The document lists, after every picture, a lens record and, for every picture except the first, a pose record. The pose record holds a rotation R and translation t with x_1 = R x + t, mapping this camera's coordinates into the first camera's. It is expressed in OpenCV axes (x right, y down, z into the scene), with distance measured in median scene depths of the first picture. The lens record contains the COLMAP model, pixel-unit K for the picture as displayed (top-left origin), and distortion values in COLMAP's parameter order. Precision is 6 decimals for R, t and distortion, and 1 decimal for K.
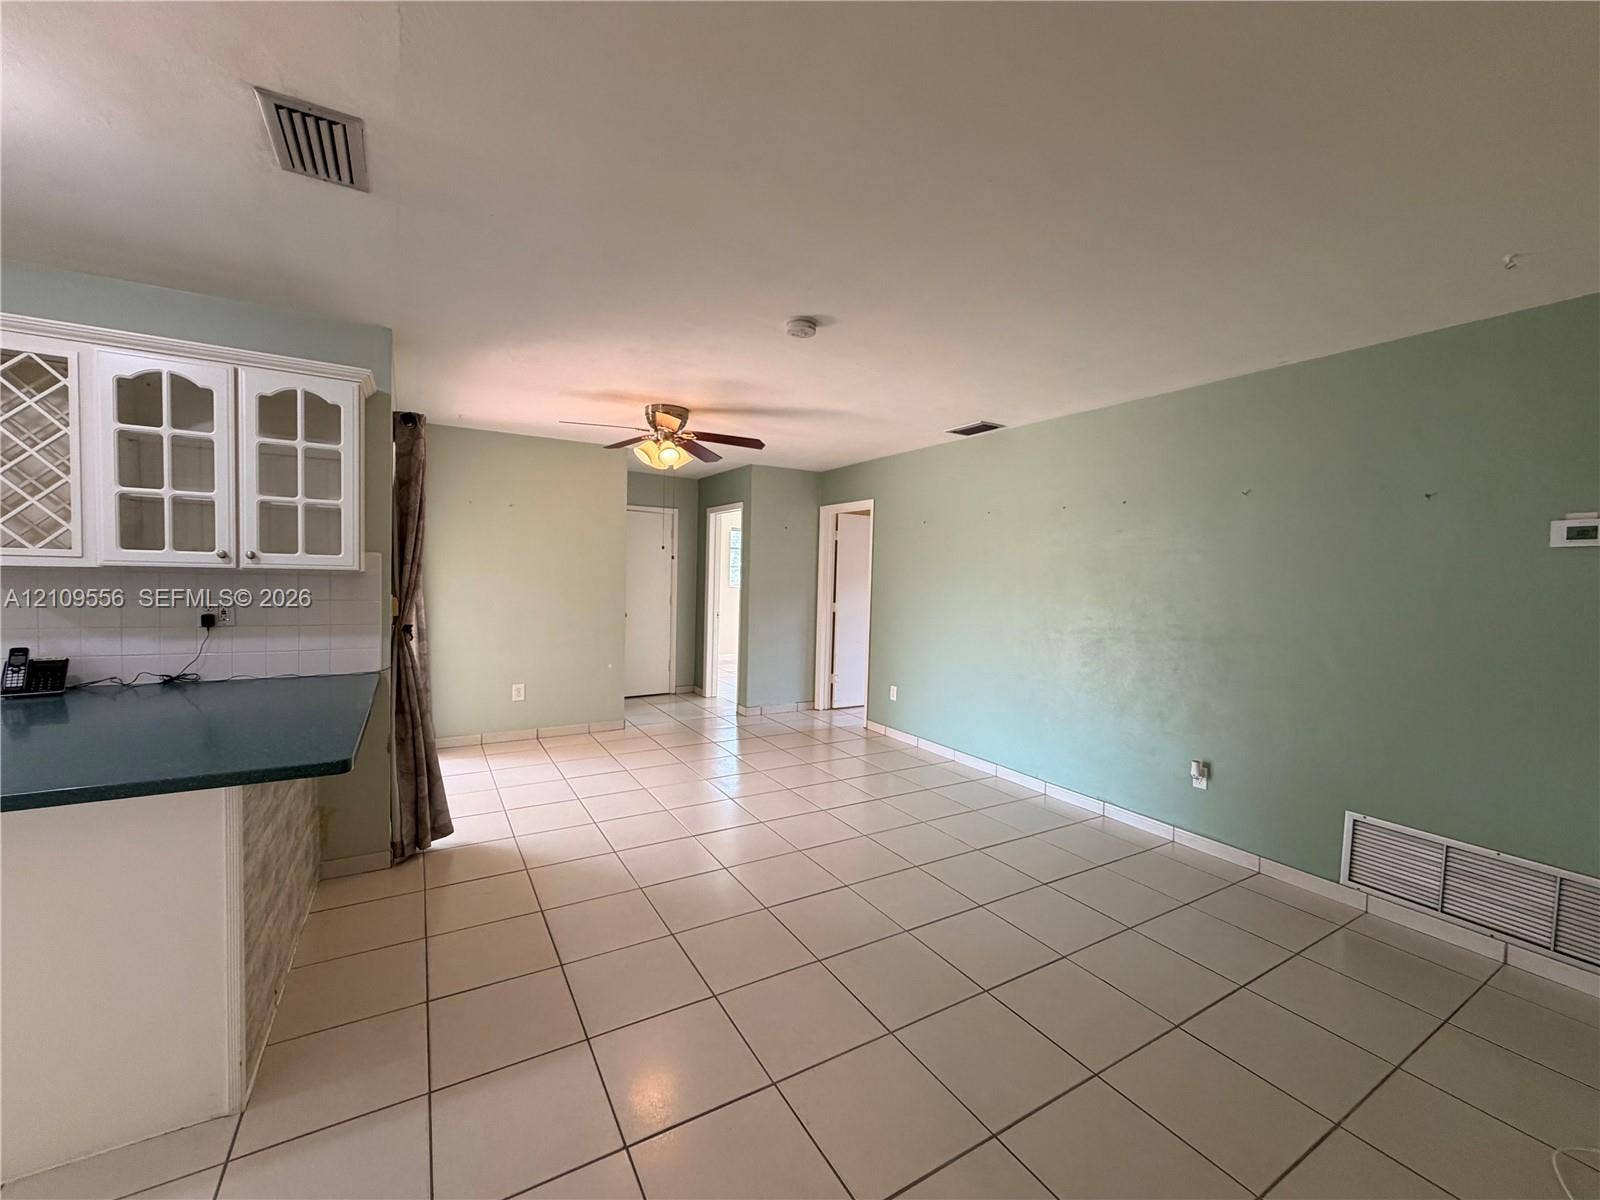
lens RADIAL K [[644.3, 0, 797.4], [0, 644.3, 600.7], [0, 0, 1]] dist [-0.000222, 0.000074]
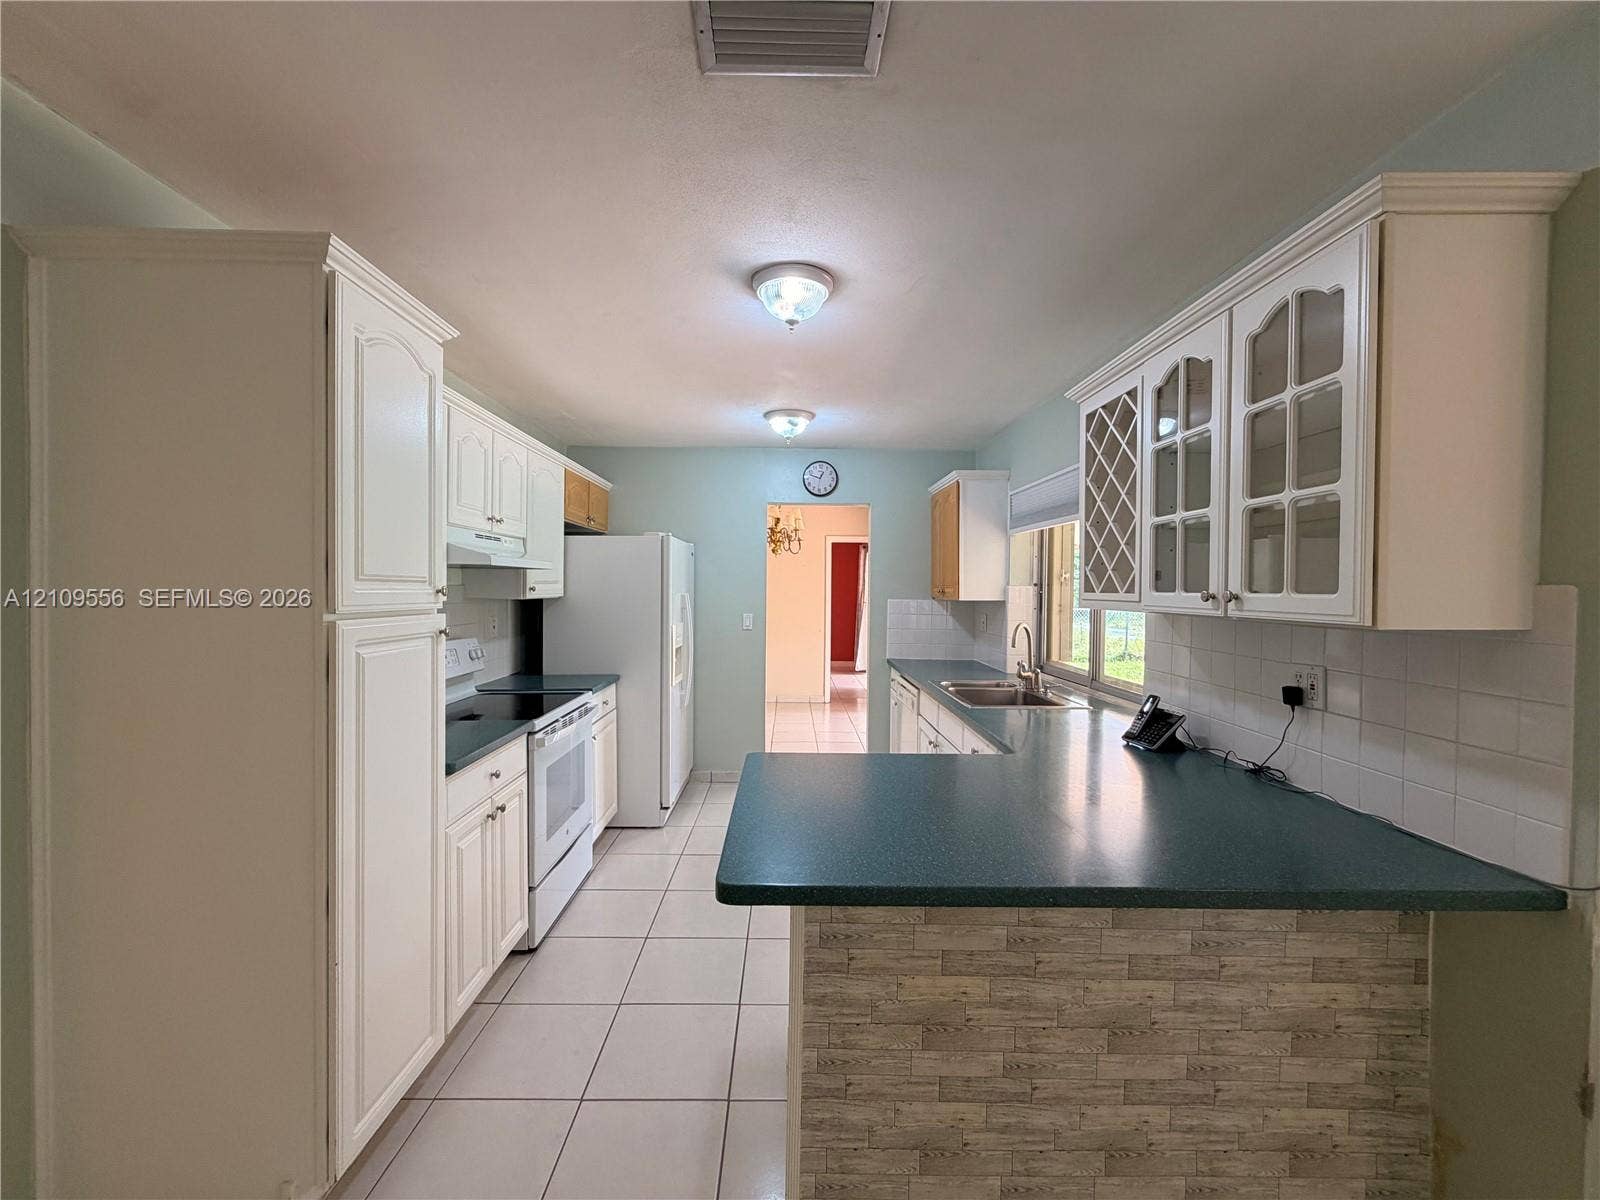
lens RADIAL K [[644.3, 0, 802.7], [0, 644.3, 598.3], [0, 0, 1]] dist [-0.000222, 0.000074]
pose [[-0.504091, -0.023490, -0.863331, -0.070832], [-0.063561, 0.997928, 0.009961, -0.045877], [0.861309, 0.059896, -0.504539, 0.911413]]
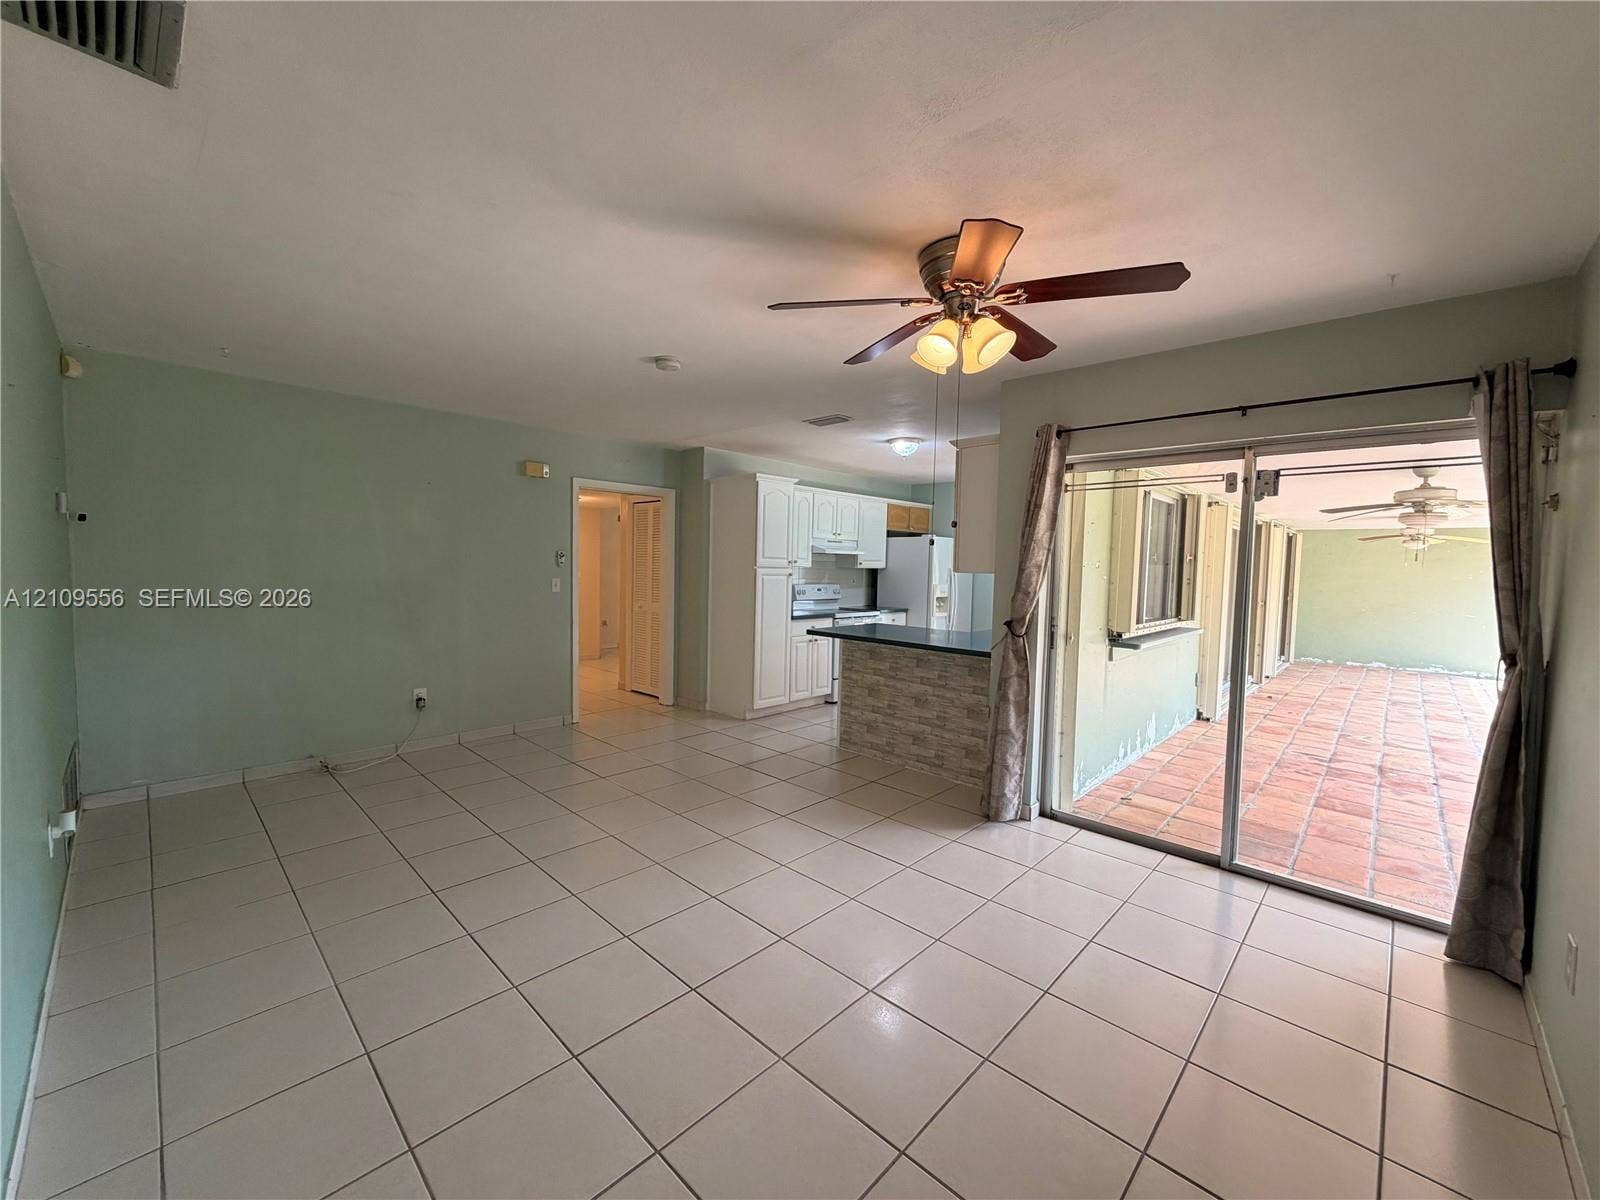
lens RADIAL K [[644.3, 0, 798.4], [0, 644.3, 599.1], [0, 0, 1]] dist [-0.000222, 0.000074]
pose [[-0.963542, -0.038693, -0.264745, 0.139491], [-0.064542, 0.993881, 0.089641, -0.111056], [0.259657, 0.103460, -0.960143, 2.866404]]
